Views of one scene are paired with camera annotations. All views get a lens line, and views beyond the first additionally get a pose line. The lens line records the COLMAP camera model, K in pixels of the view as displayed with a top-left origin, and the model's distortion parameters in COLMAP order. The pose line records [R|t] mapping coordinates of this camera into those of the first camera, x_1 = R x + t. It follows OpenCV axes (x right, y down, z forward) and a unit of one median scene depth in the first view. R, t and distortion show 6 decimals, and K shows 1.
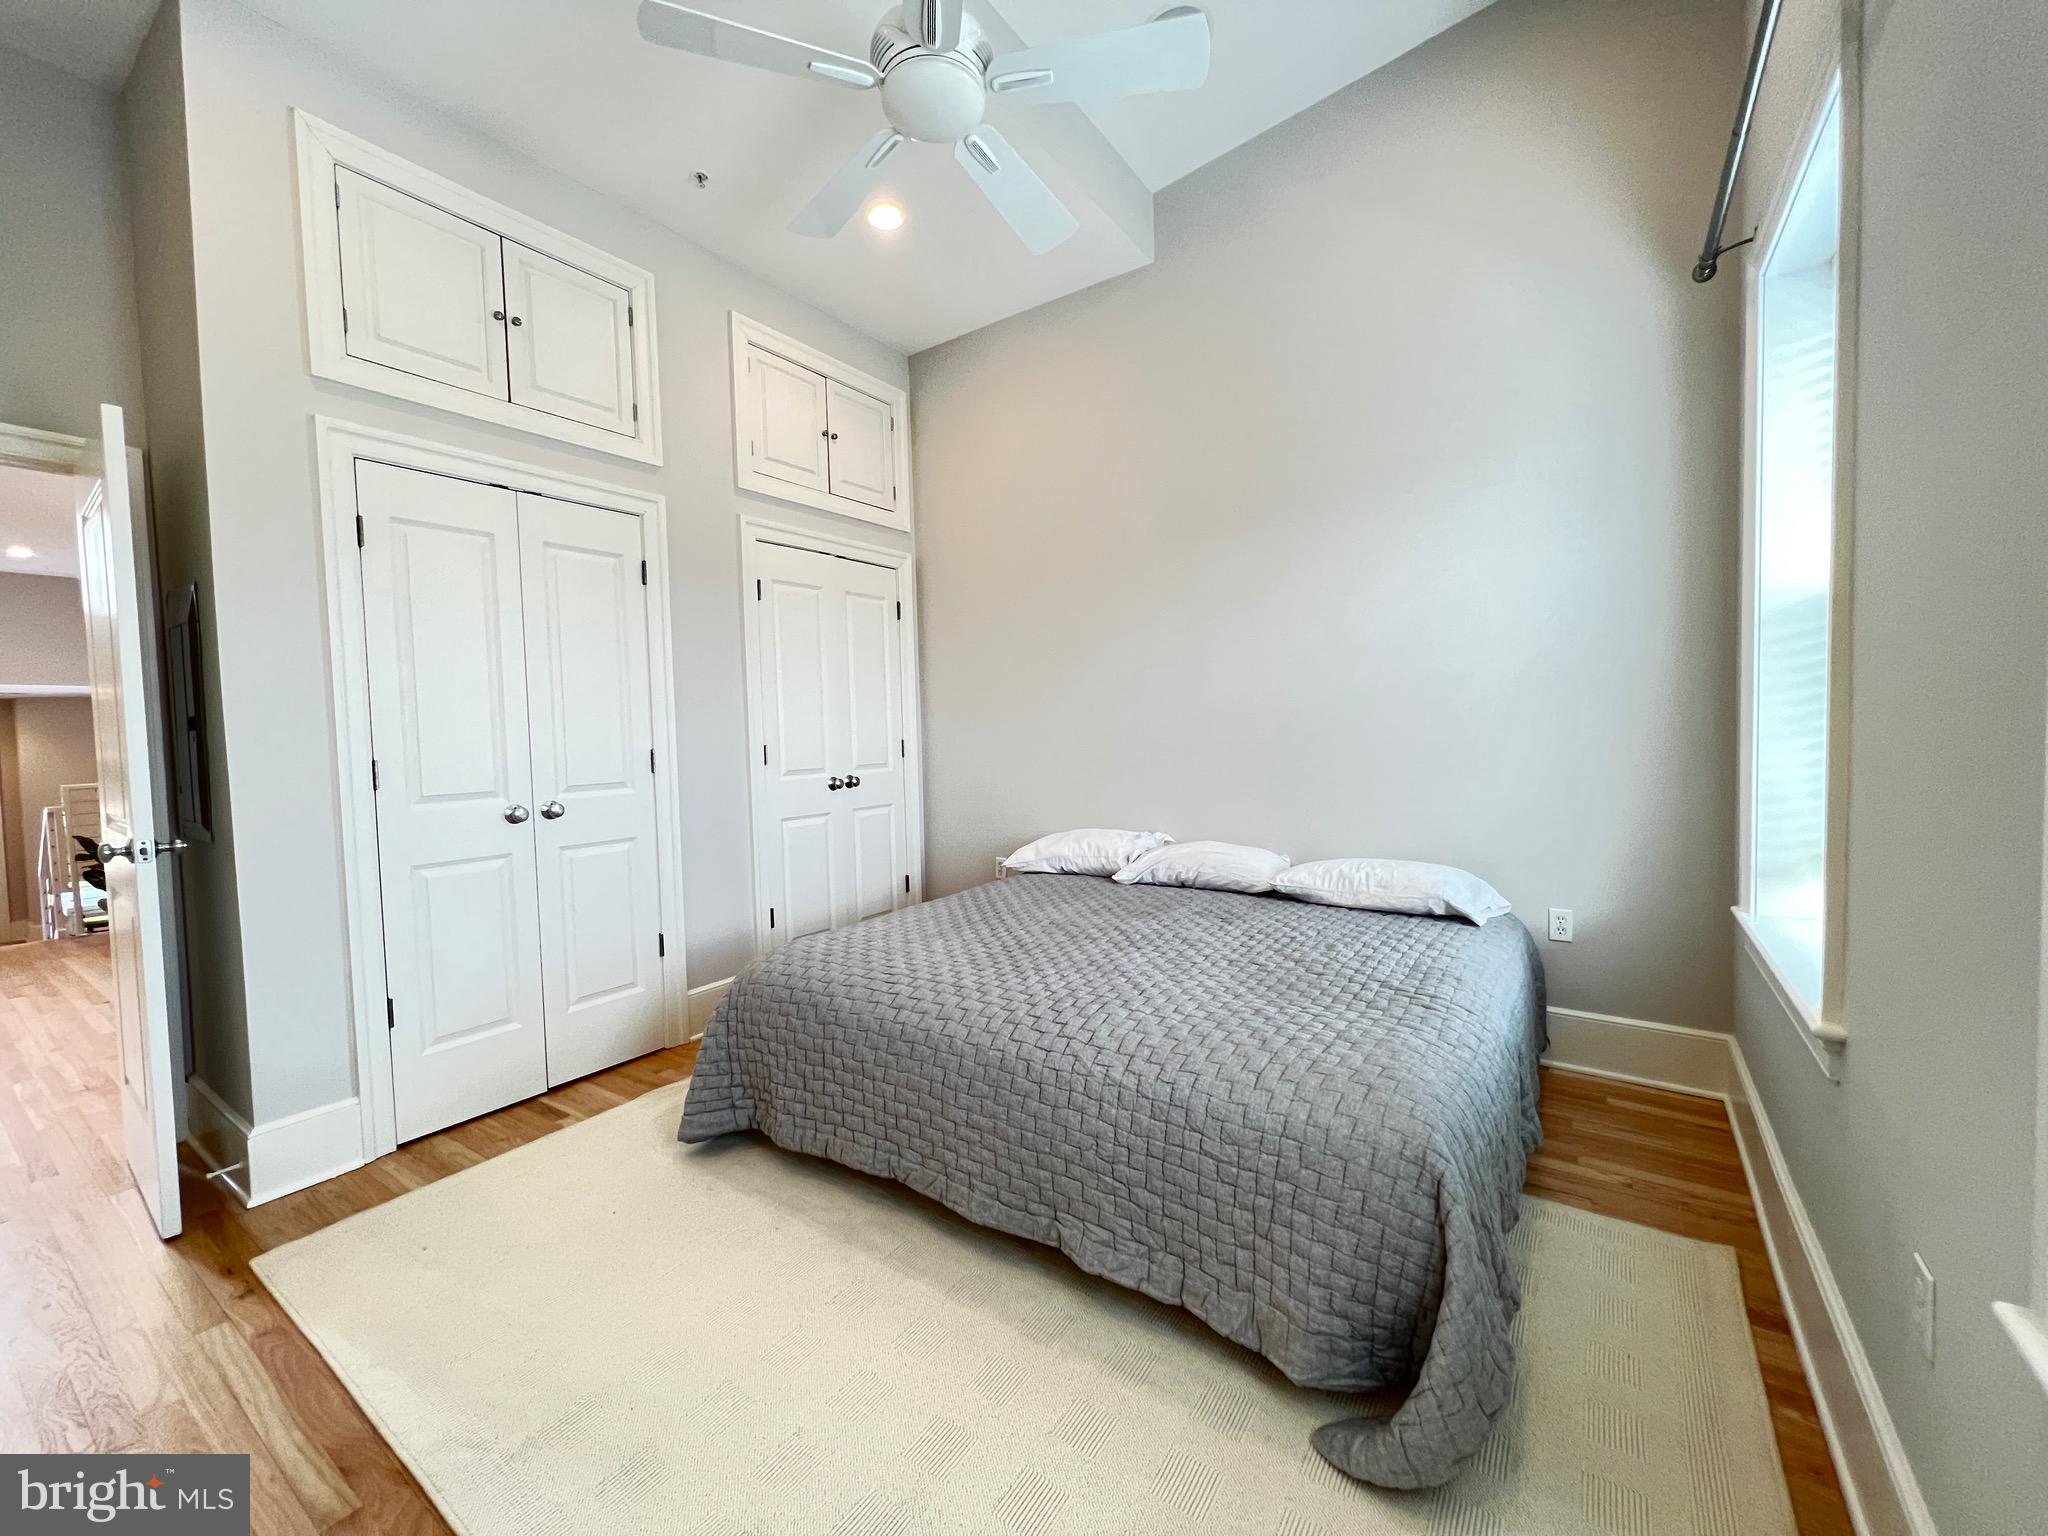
lens RADIAL K [[820.2, 0, 1022.0], [0, 820.2, 764.1], [0, 0, 1]] dist [-0.000790, 0.000647]
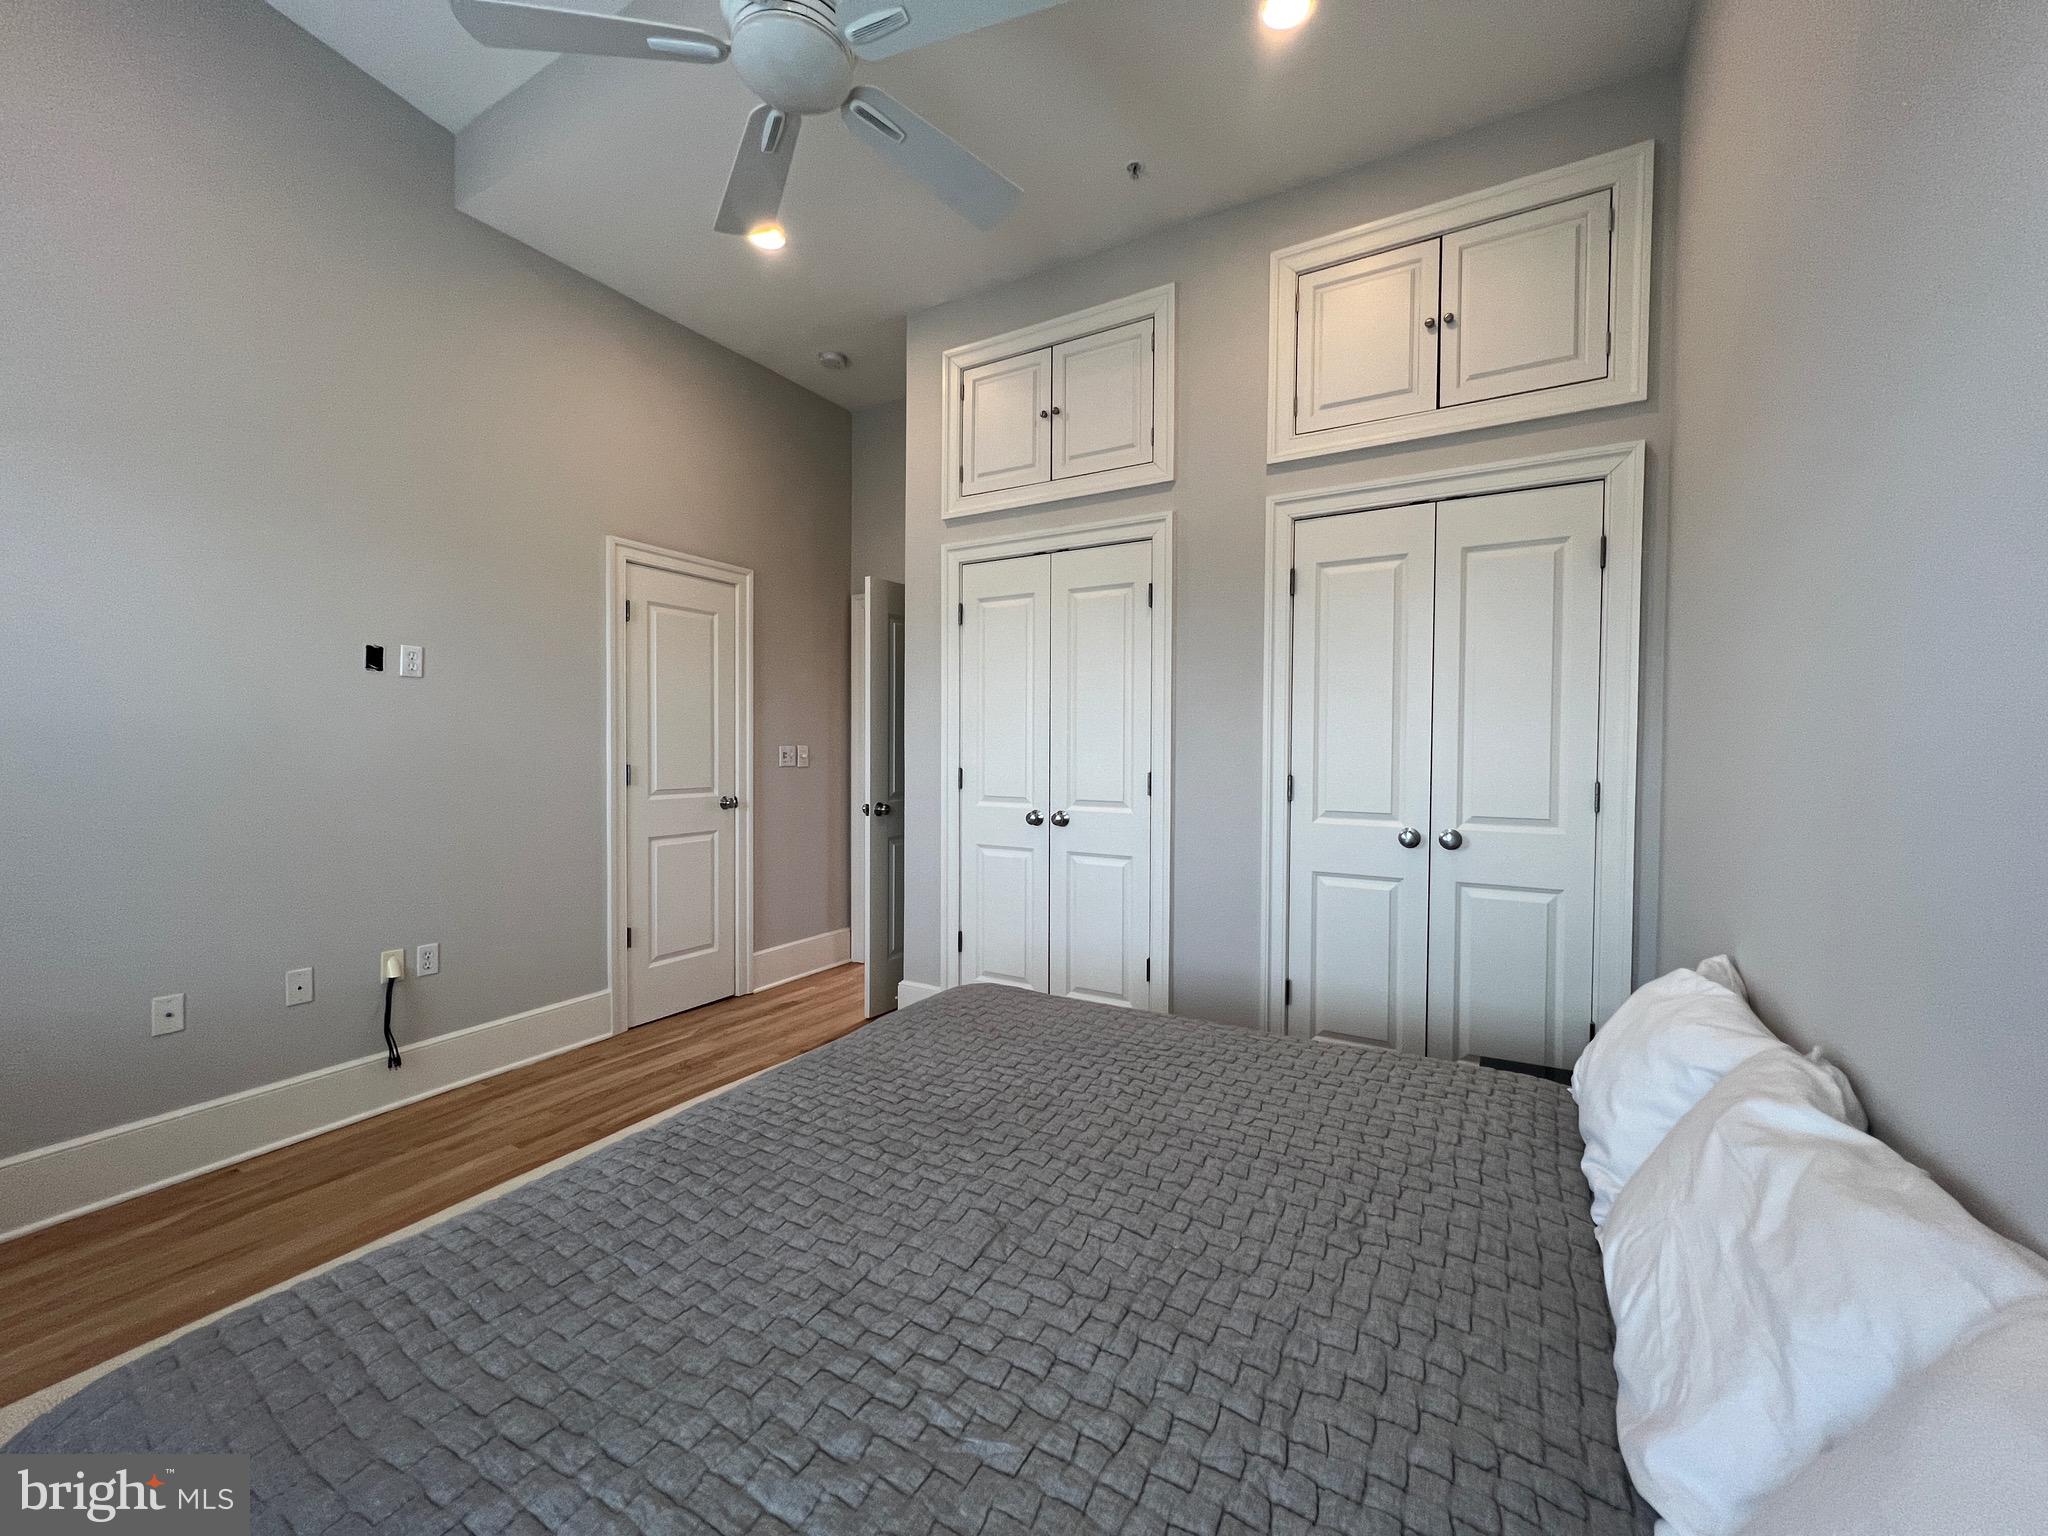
lens RADIAL K [[820.2, 0, 996.6], [0, 820.2, 777.1], [0, 0, 1]] dist [-0.000790, 0.000647]
pose [[0.071279, 0.050889, -0.996157, 1.052093], [-0.059224, 0.997152, 0.046702, -0.094263], [0.995697, 0.055667, 0.074090, 1.483503]]
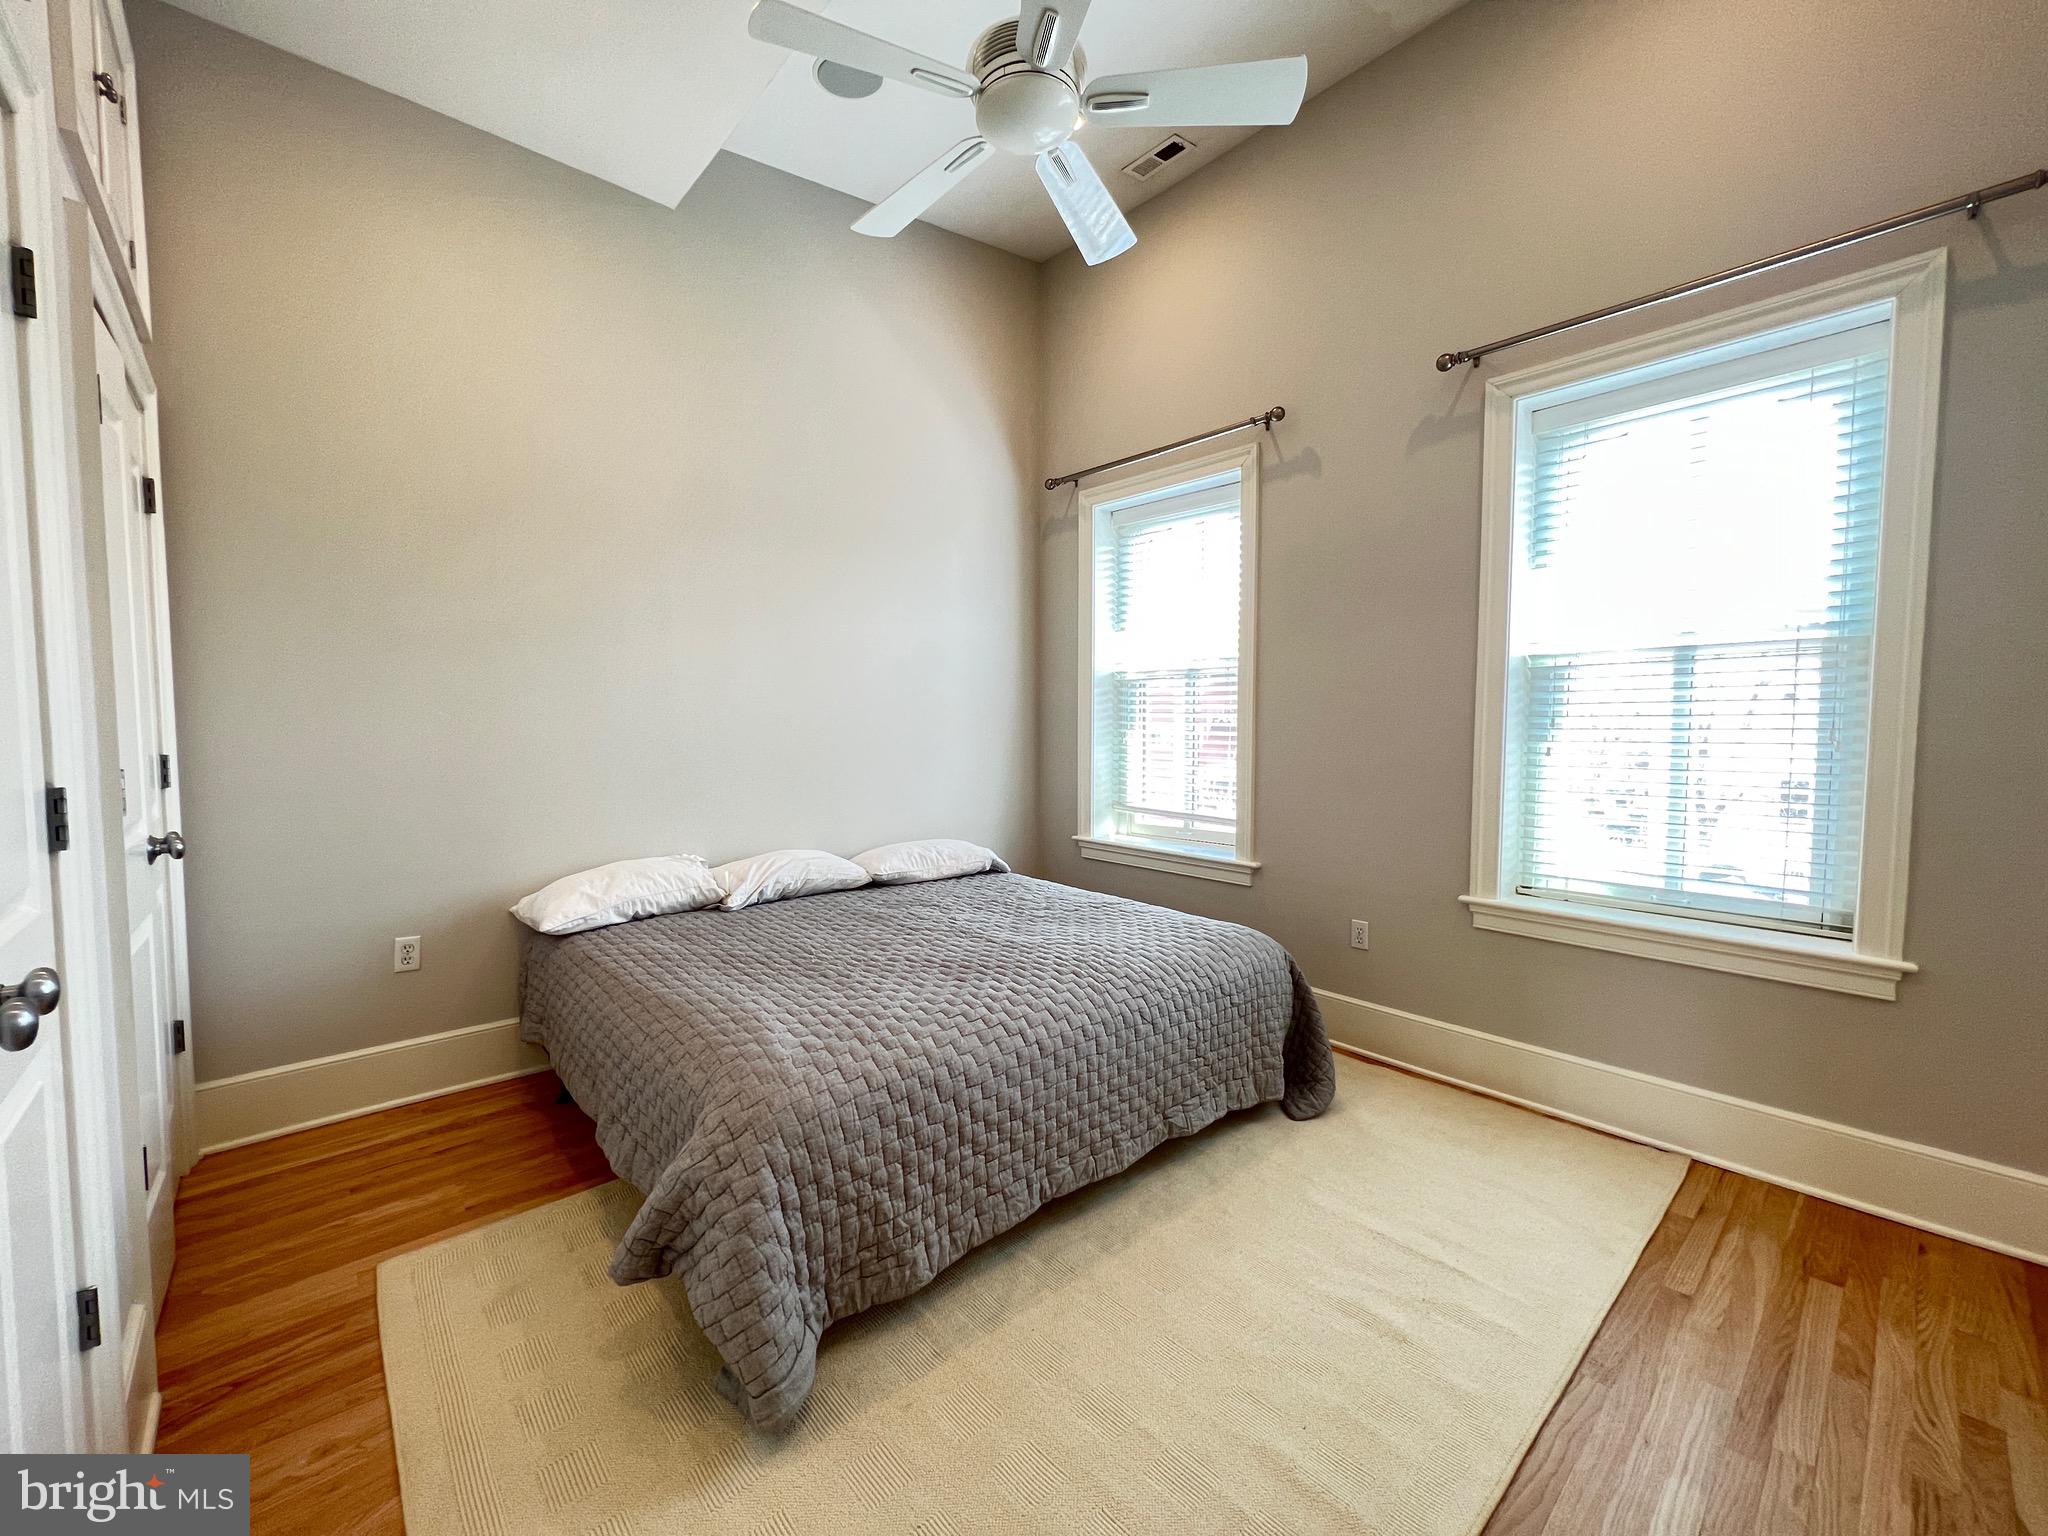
lens RADIAL K [[820.2, 0, 1021.8], [0, 820.2, 763.2], [0, 0, 1]] dist [-0.000790, 0.000647]
pose [[0.228941, -0.025539, 0.973105, -0.940749], [0.035321, 0.999215, 0.017914, -0.027063], [-0.972799, 0.030270, 0.229664, 0.679143]]
